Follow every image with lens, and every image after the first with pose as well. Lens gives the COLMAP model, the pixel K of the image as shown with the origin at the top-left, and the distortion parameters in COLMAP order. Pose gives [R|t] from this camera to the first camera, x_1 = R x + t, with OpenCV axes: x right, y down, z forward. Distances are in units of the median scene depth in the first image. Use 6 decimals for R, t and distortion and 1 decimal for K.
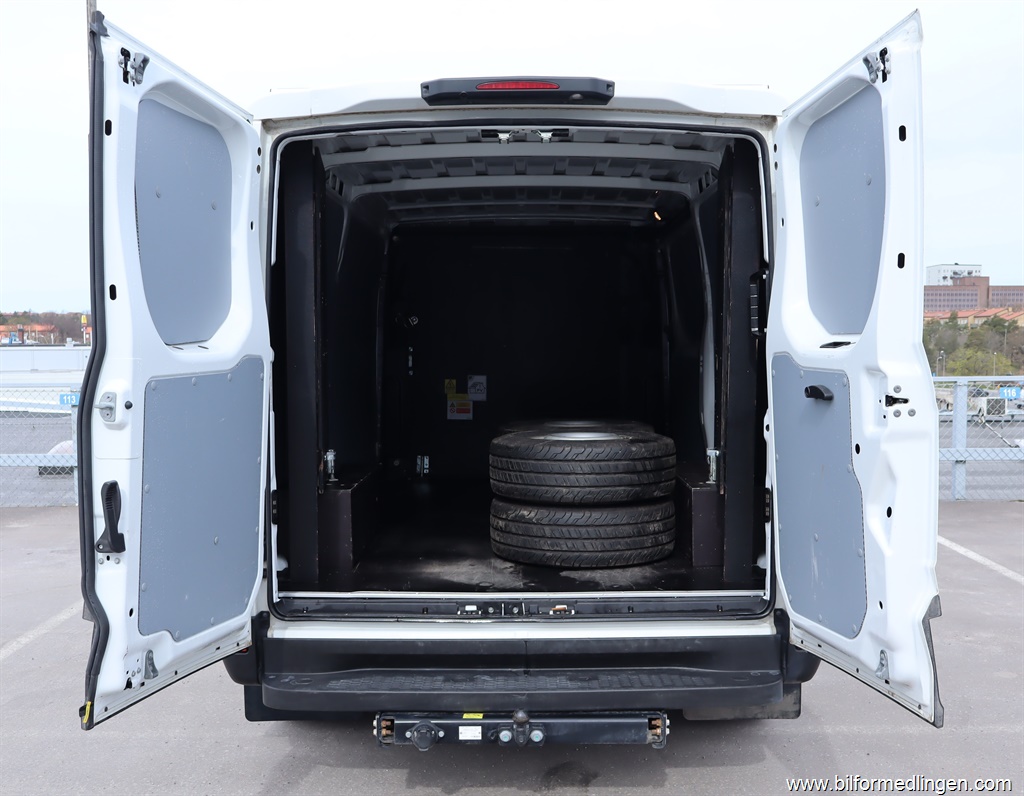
lens RADIAL K [[1066.5, 0, 509.1], [0, 1066.5, 425.7], [0, 0, 1]] dist [0.010675, 0.007328]
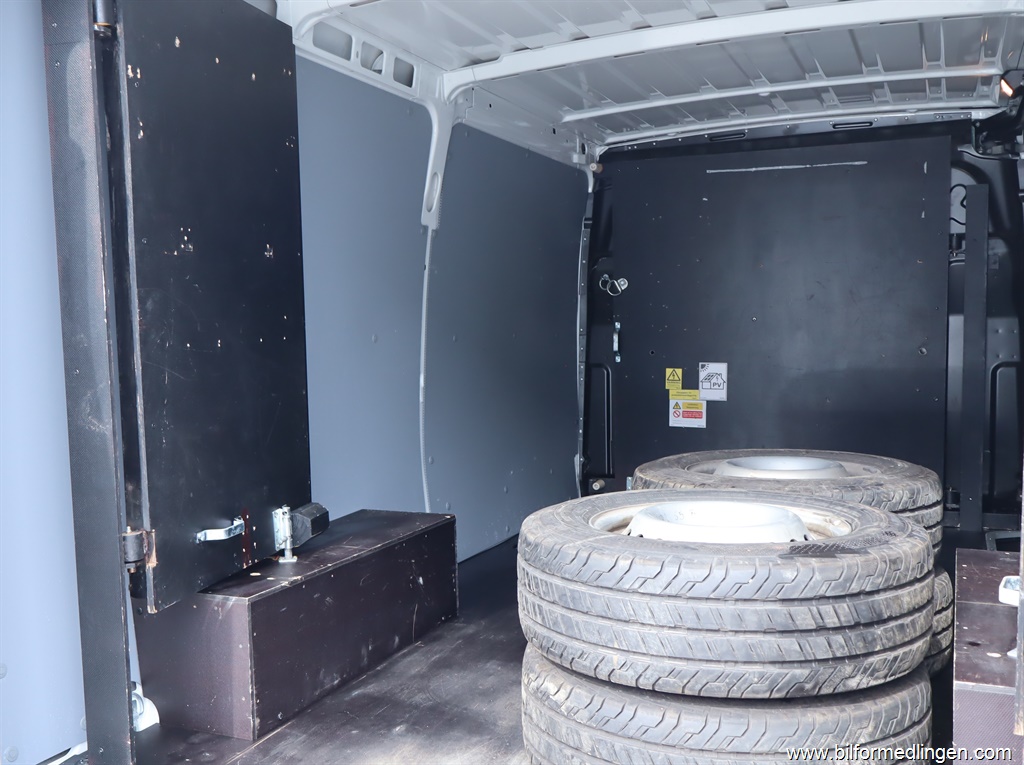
lens RADIAL K [[961.0, 0, 512.1], [0, 961.0, 413.5], [0, 0, 1]] dist [-0.015105, -0.009334]
pose [[0.909278, 0.024523, -0.415466, 0.123175], [-0.014319, 0.999515, 0.027660, -0.034460], [0.415943, -0.019201, 0.909188, 0.451511]]
